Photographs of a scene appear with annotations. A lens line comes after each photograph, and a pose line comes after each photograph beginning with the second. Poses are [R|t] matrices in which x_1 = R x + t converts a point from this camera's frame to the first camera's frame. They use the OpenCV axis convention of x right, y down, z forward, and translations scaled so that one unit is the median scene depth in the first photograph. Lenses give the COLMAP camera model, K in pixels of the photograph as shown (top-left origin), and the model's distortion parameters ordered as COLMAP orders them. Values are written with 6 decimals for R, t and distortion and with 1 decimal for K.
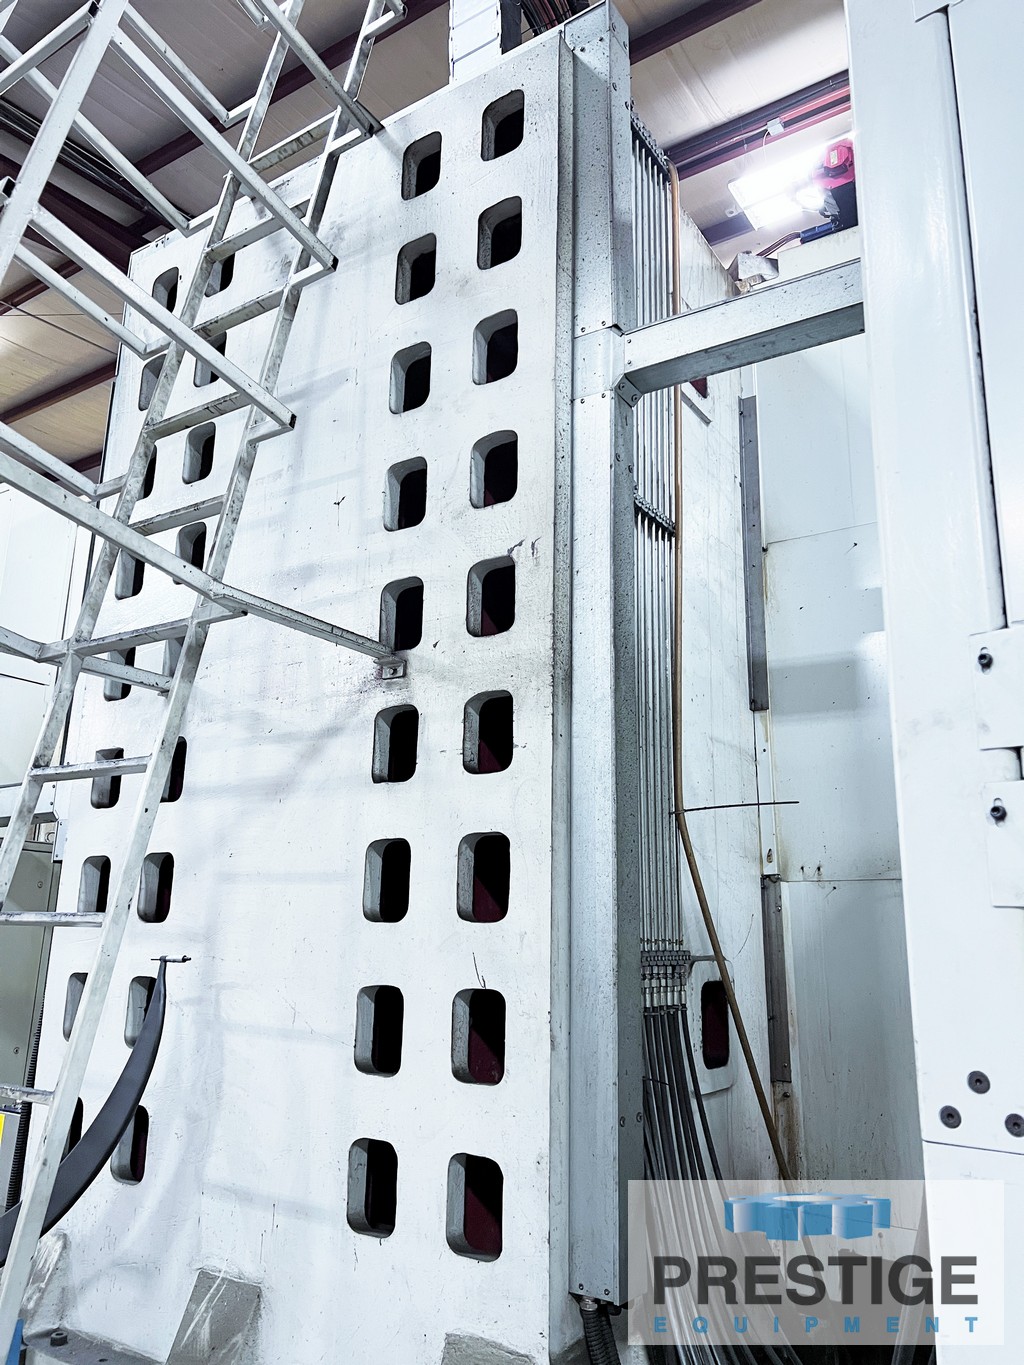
lens RADIAL K [[1034.4, 0, 508.9], [0, 1034.4, 680.7], [0, 0, 1]] dist [0.036758, -0.005679]
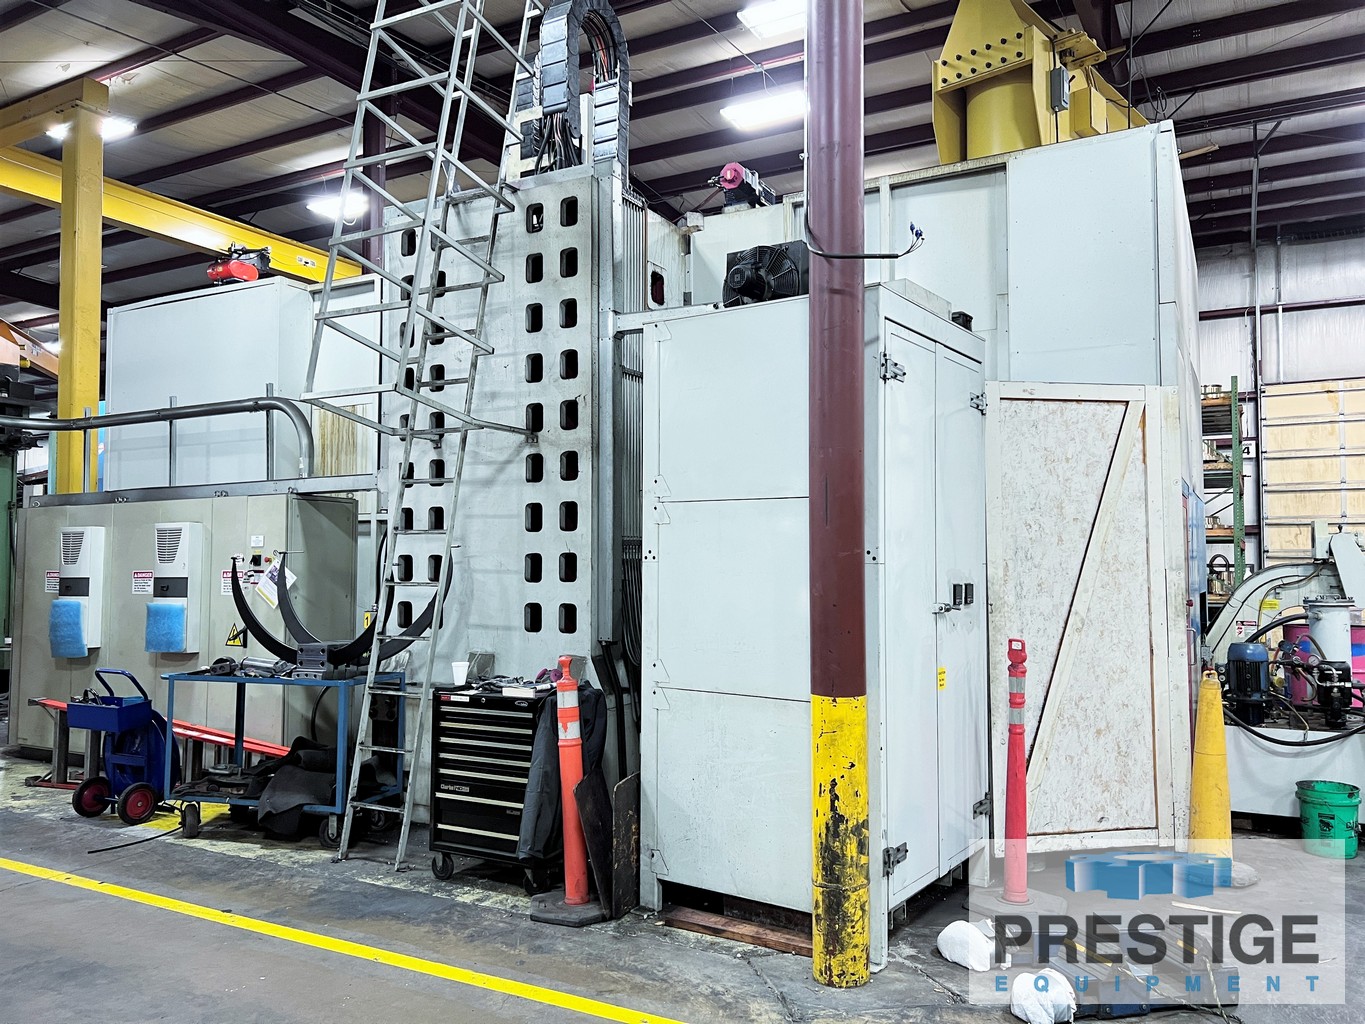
lens RADIAL K [[1034.4, 0, 685.2], [0, 1034.4, 513.2], [0, 0, 1]] dist [0.036758, -0.005679]
pose [[0.995977, -0.016653, 0.088051, 0.042478], [-0.001504, 0.979337, 0.202229, -0.367127], [-0.089599, -0.201548, 0.975372, -1.681324]]
